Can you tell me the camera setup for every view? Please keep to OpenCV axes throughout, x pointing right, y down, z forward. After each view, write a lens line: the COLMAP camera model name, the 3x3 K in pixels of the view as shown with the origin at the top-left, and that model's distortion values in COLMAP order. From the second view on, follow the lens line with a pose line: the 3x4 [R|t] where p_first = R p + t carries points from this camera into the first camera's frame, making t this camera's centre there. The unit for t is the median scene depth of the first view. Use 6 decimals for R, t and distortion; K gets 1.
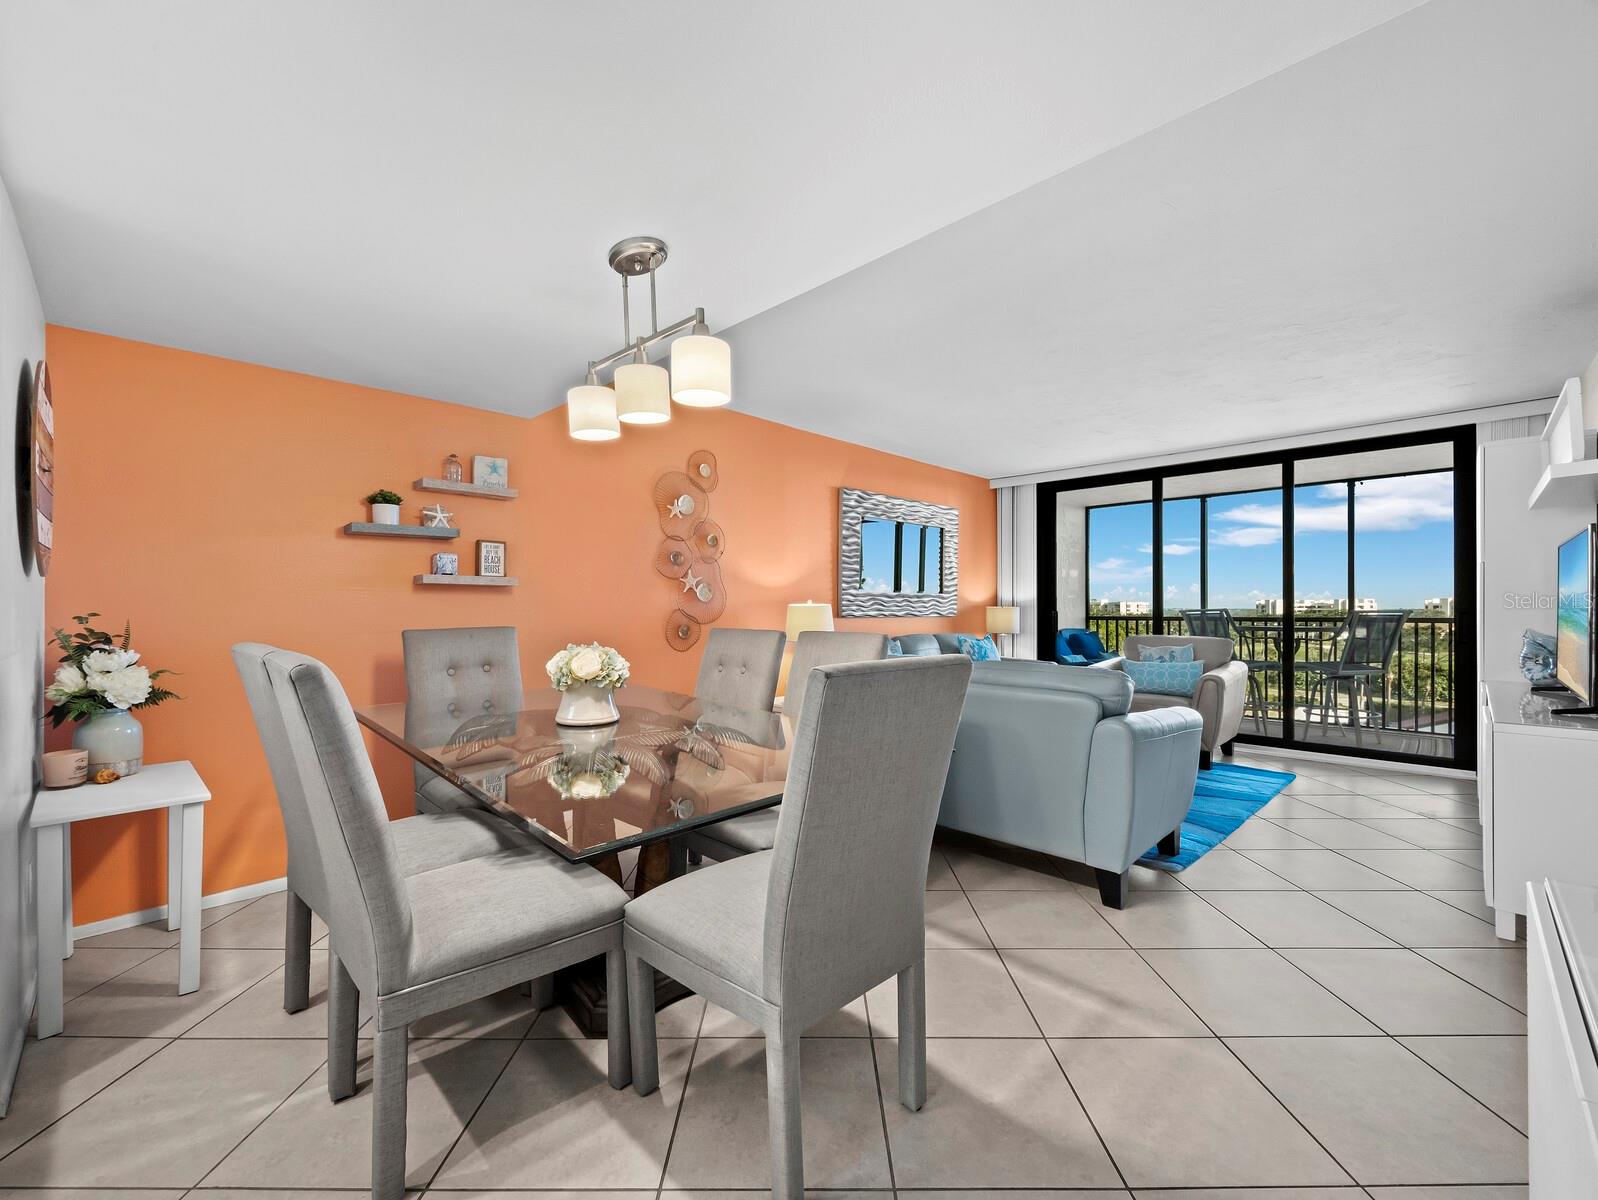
lens RADIAL K [[675.2, 0, 807.6], [0, 675.2, 597.7], [0, 0, 1]] dist [-0.004602, 0.000369]
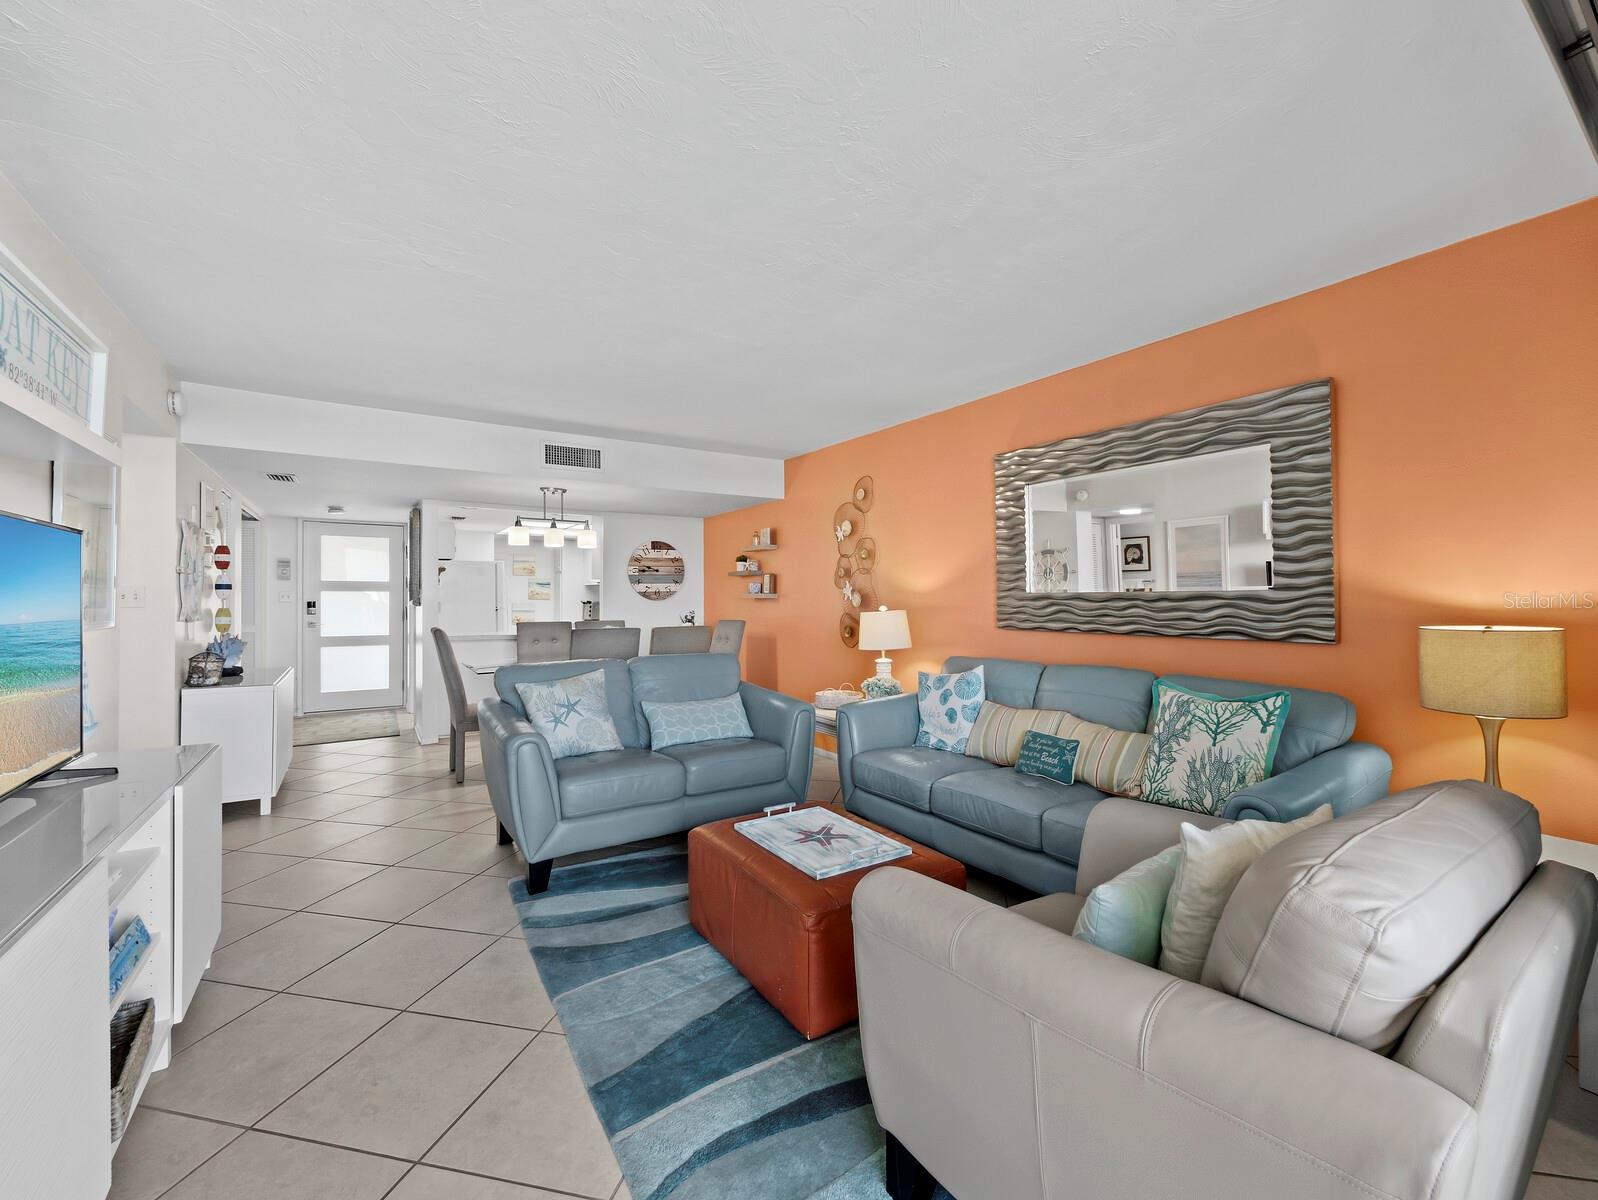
lens RADIAL K [[673.0, 0, 797.8], [0, 673.0, 592.2], [0, 0, 1]] dist [-0.004270, -0.000166]
pose [[-0.222682, -0.010089, -0.974839, 0.787202], [0.017196, 0.999750, -0.014275, -0.004622], [0.974739, -0.019942, -0.222453, 0.904743]]
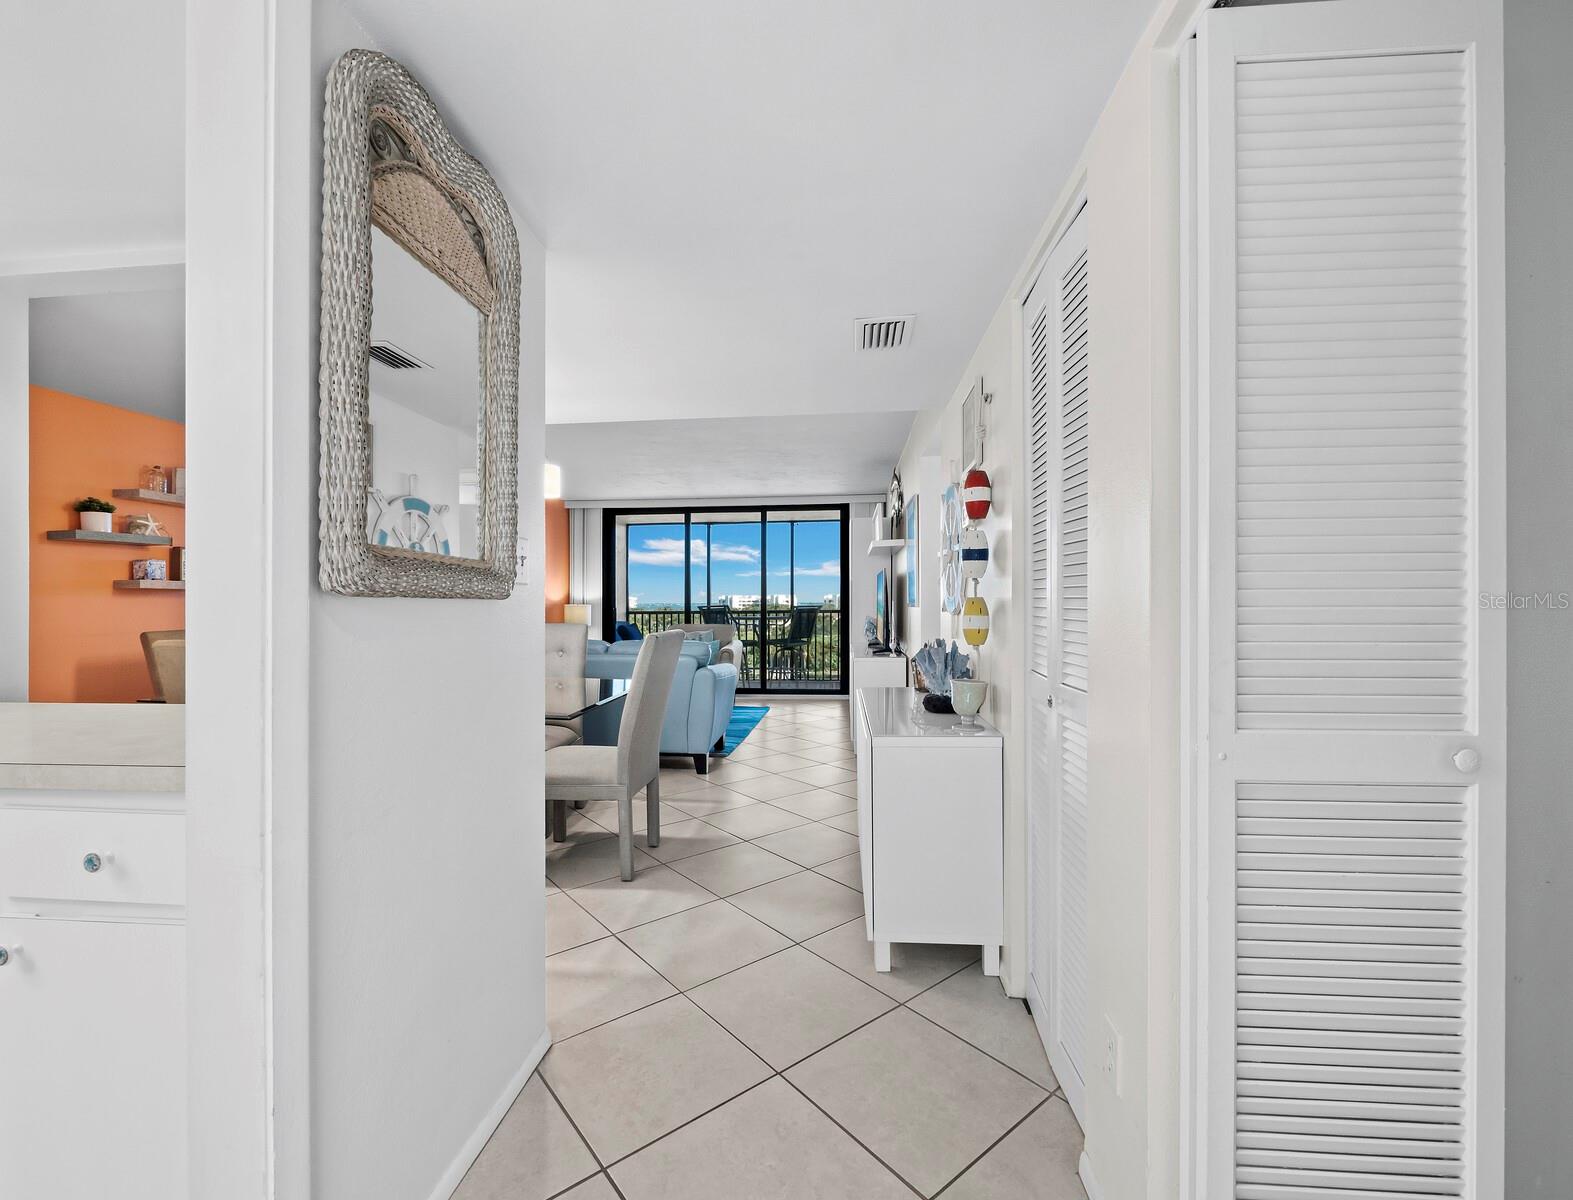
lens RADIAL K [[677.4, 0, 786.5], [0, 677.4, 600.0], [0, 0, 1]] dist [-0.001322, -0.000052]
pose [[0.772863, -0.001071, 0.634572, -0.249439], [-0.005467, 0.999950, 0.008345, -0.009613], [-0.634549, -0.009919, 0.772819, -0.256436]]
